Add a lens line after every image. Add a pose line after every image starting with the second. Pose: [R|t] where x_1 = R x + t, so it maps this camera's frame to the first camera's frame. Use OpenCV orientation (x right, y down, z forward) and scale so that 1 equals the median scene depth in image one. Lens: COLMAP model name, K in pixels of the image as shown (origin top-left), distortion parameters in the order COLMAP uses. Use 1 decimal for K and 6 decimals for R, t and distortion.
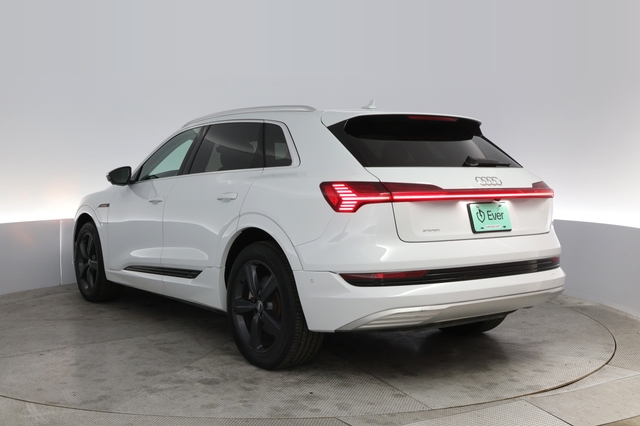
lens RADIAL K [[519.5, 0, 320.6], [0, 519.5, 194.6], [0, 0, 1]] dist [-0.008575, -0.003375]
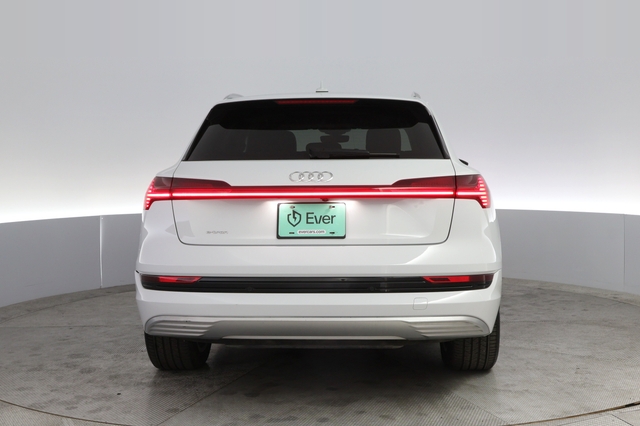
lens RADIAL K [[519.5, 0, 320.6], [0, 519.5, 194.6], [0, 0, 1]] dist [-0.008575, -0.003375]
pose [[0.925862, 0.021681, -0.377240, 0.627731], [-0.014822, 0.999668, 0.021075, -0.015076], [0.377572, -0.013921, 0.925876, 0.221051]]
